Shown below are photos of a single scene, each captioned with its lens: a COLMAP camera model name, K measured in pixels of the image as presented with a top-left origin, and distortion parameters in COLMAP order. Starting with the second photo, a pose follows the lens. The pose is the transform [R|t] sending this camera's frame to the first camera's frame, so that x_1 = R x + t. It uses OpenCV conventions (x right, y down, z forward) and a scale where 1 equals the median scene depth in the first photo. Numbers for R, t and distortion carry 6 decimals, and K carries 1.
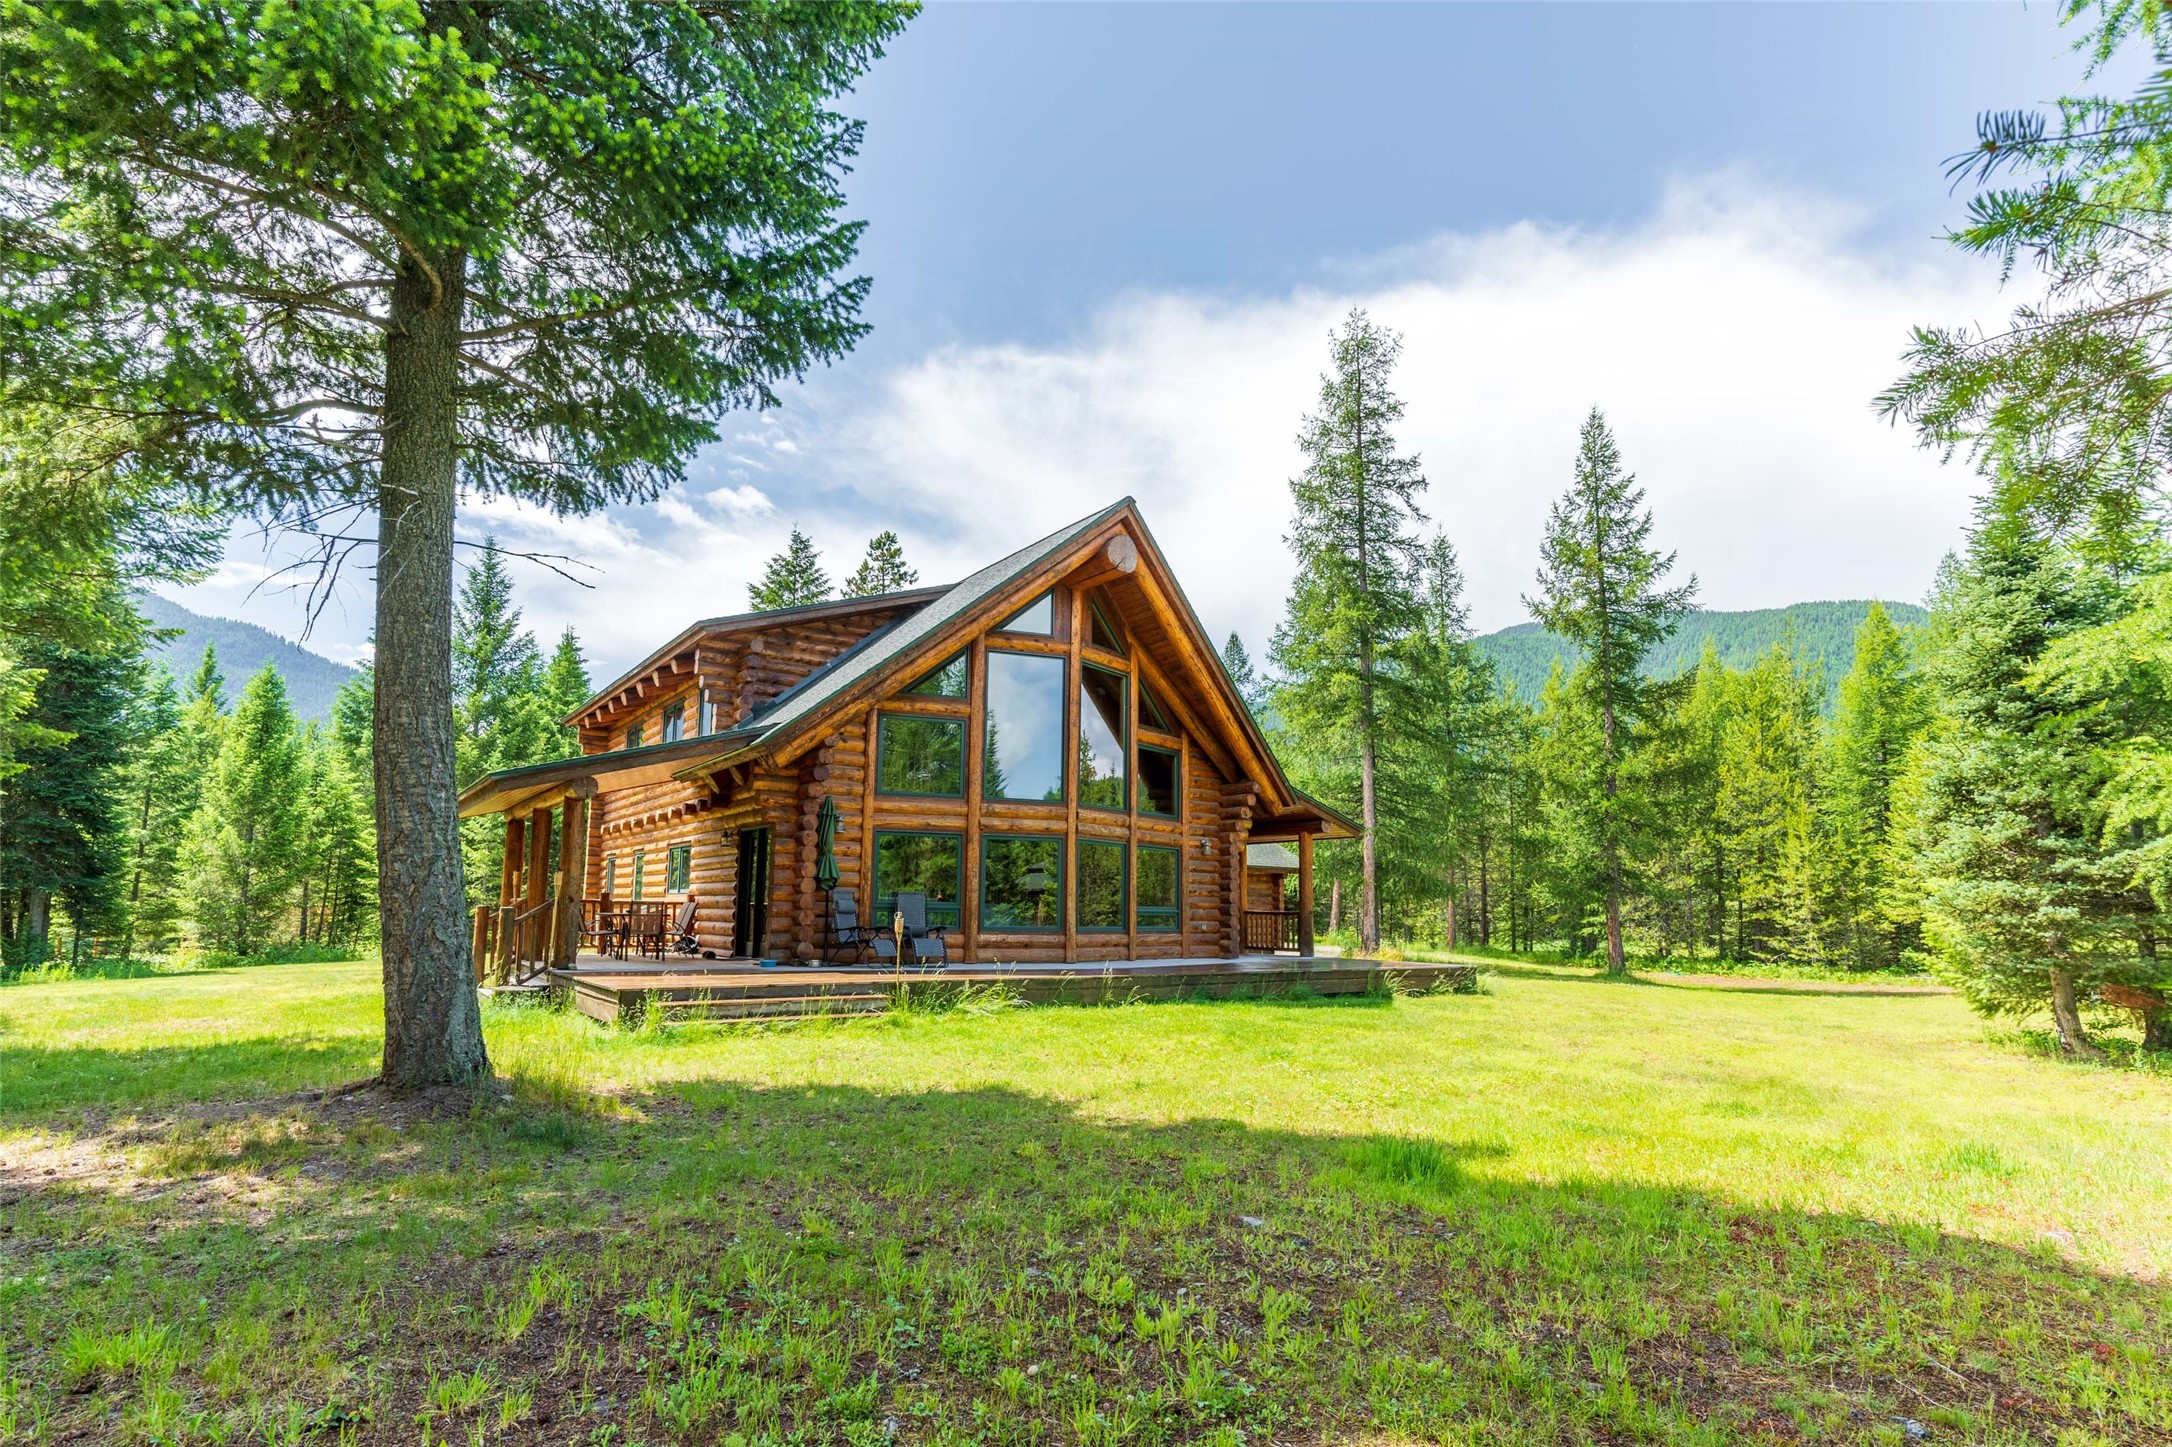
lens RADIAL K [[1021.0, 0, 1095.0], [0, 1021.0, 752.2], [0, 0, 1]] dist [0.004790, 0.000365]
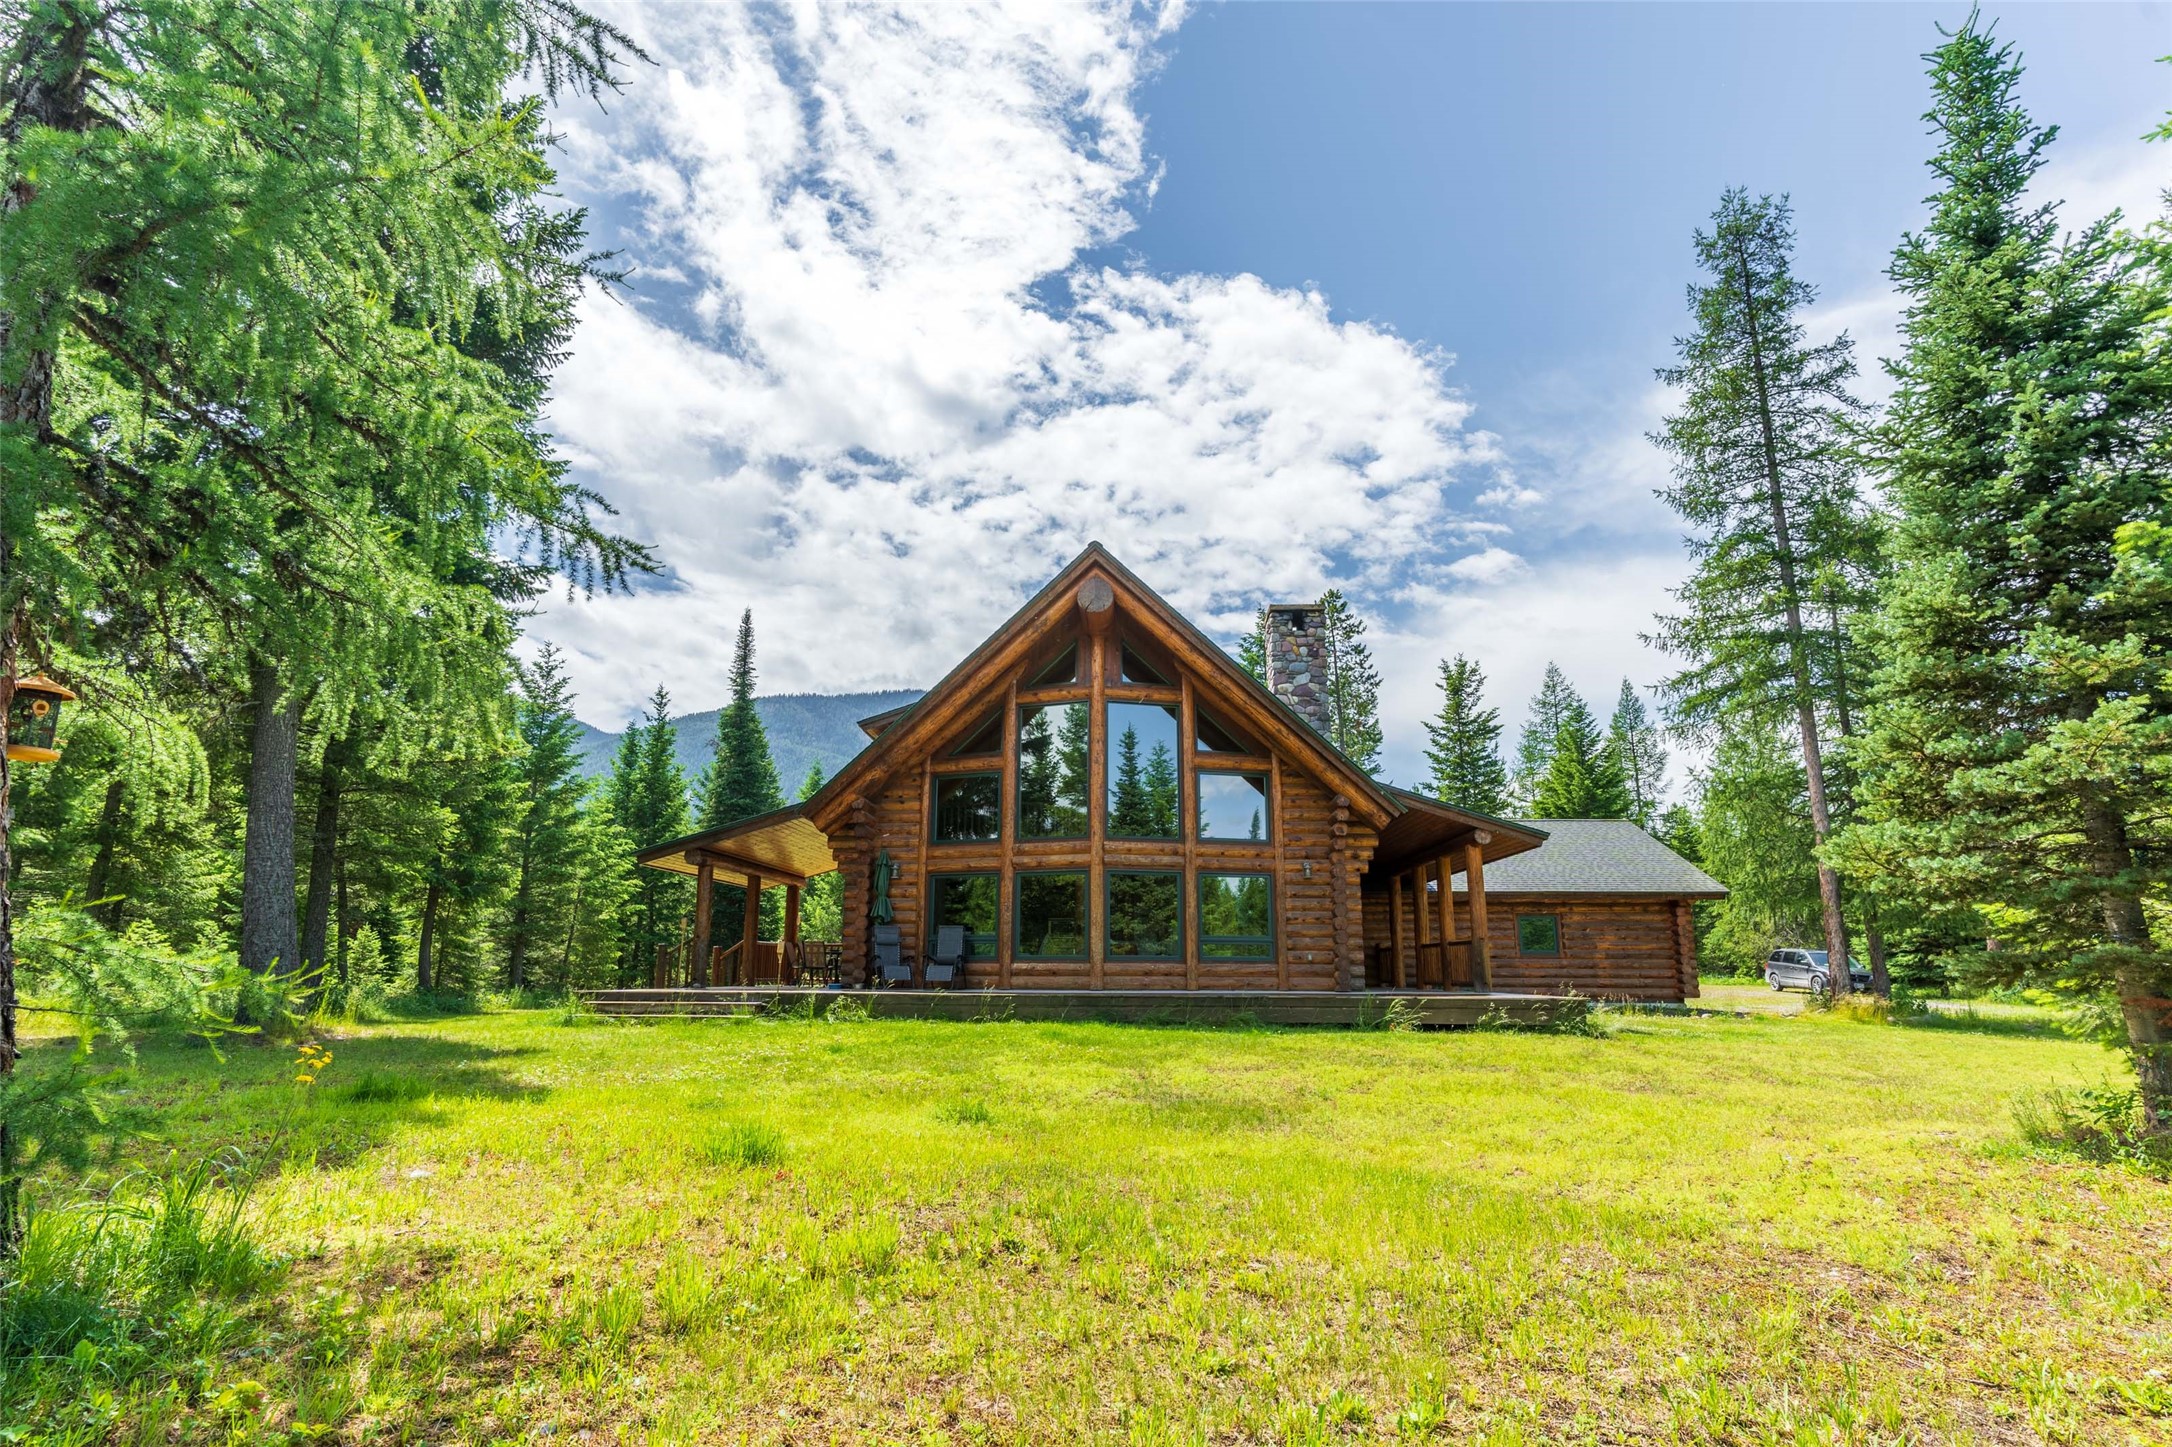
lens RADIAL K [[1021.0, 0, 1095.0], [0, 1021.0, 752.2], [0, 0, 1]] dist [0.004790, 0.000365]
pose [[0.780804, -0.144330, -0.607877, 0.650359], [0.103181, 0.989380, -0.102378, 0.074113], [0.616197, 0.017216, 0.787404, 0.178005]]
